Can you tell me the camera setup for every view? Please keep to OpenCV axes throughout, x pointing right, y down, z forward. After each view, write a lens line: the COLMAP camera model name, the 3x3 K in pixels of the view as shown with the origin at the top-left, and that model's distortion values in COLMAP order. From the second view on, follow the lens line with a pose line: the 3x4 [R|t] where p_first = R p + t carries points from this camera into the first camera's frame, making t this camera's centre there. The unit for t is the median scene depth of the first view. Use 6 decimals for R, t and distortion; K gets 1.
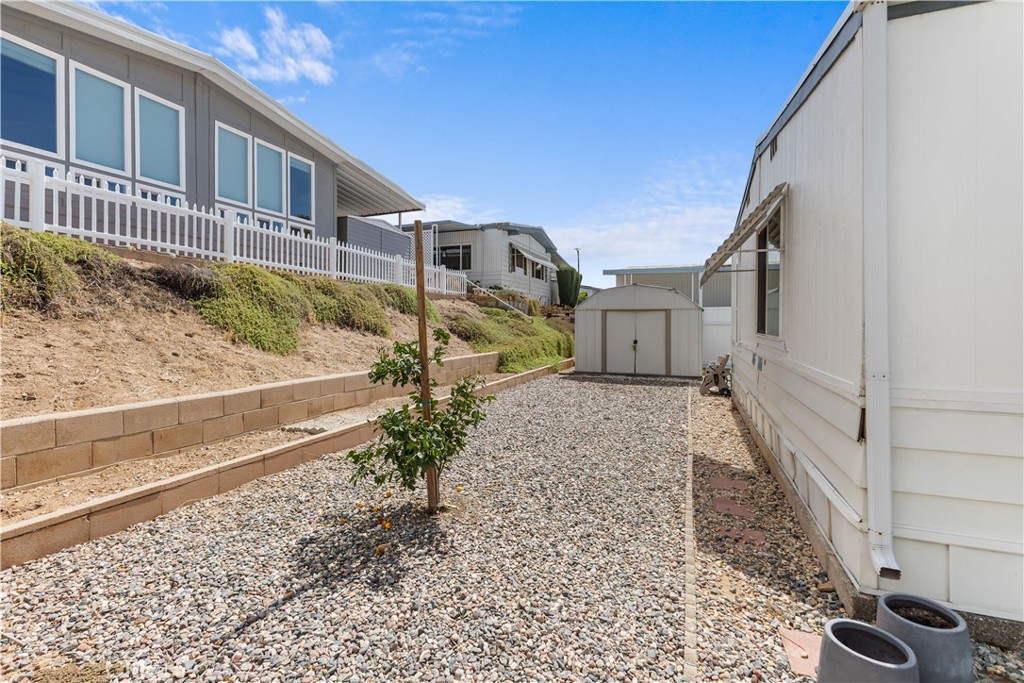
lens RADIAL K [[460.8, 0, 507.1], [0, 460.8, 318.9], [0, 0, 1]] dist [0.002580, -0.000648]
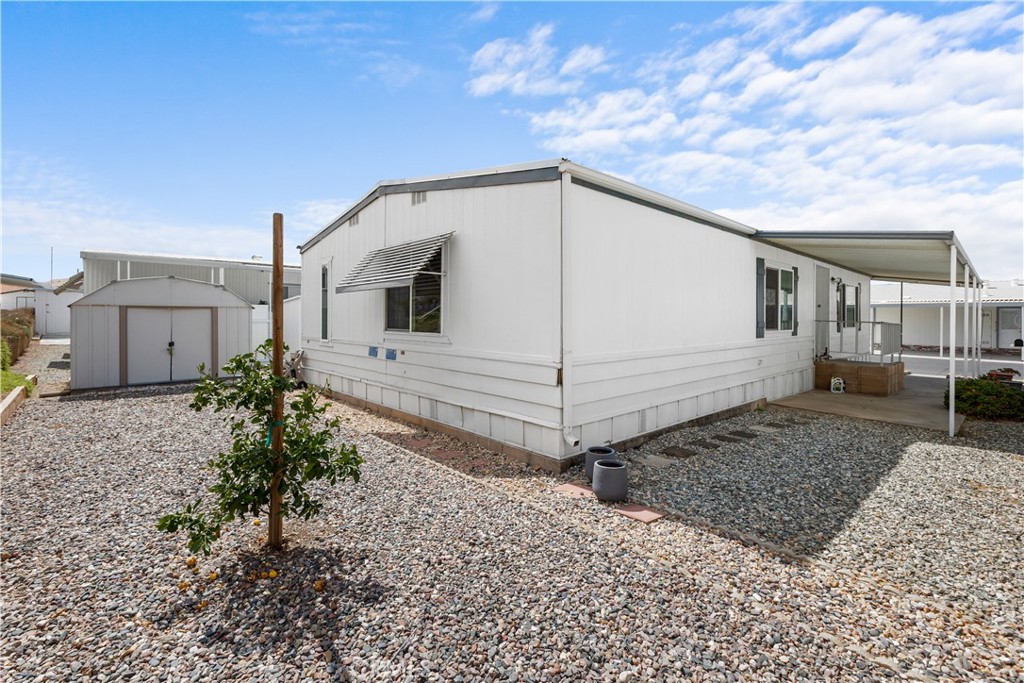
lens RADIAL K [[460.8, 0, 507.1], [0, 460.8, 318.9], [0, 0, 1]] dist [0.002580, -0.000648]
pose [[0.433635, -0.007766, 0.901055, -0.870213], [-0.002918, 0.999946, 0.010023, -0.028809], [-0.901084, -0.006976, 0.433589, 0.265835]]
